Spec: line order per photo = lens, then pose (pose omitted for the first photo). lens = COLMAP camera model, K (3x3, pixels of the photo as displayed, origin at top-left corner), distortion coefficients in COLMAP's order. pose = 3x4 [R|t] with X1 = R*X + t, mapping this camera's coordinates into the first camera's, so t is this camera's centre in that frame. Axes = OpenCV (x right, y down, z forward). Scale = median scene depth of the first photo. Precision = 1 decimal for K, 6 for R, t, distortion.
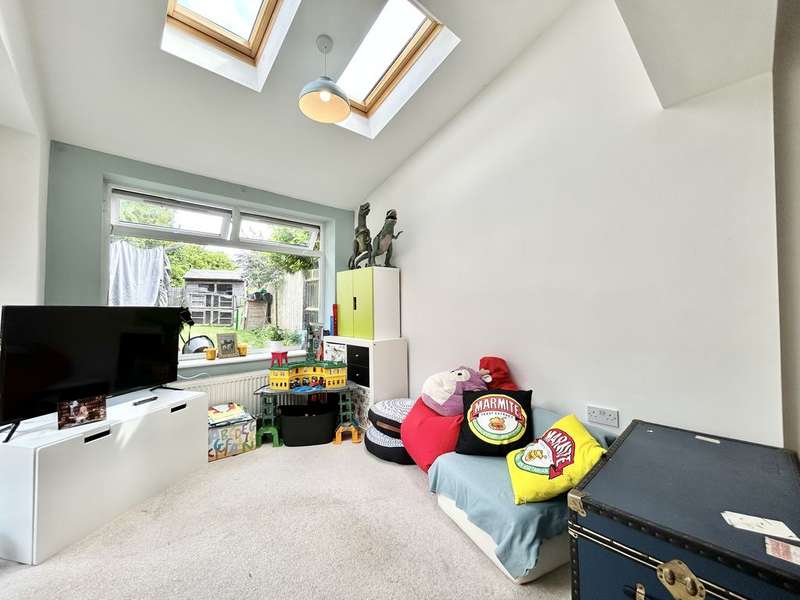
lens RADIAL K [[322.7, 0, 400.0], [0, 322.7, 300.0], [0, 0, 1]] dist [0.001769, 0.000352]
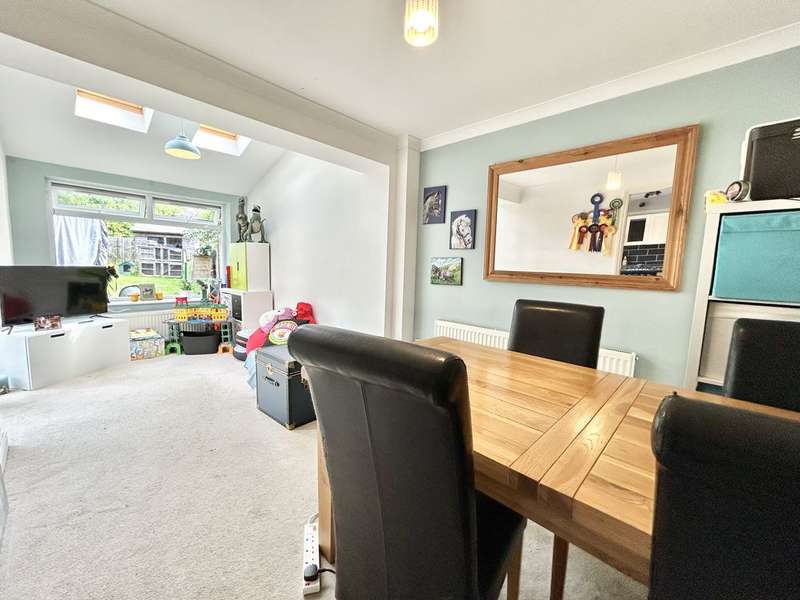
lens RADIAL K [[322.7, 0, 400.0], [0, 322.7, 300.0], [0, 0, 1]] dist [0.001769, 0.000352]
pose [[0.996421, 0.026719, 0.080199, 0.543872], [-0.037100, 0.990703, 0.130883, -0.064938], [-0.075957, -0.133390, 0.988149, -0.599153]]
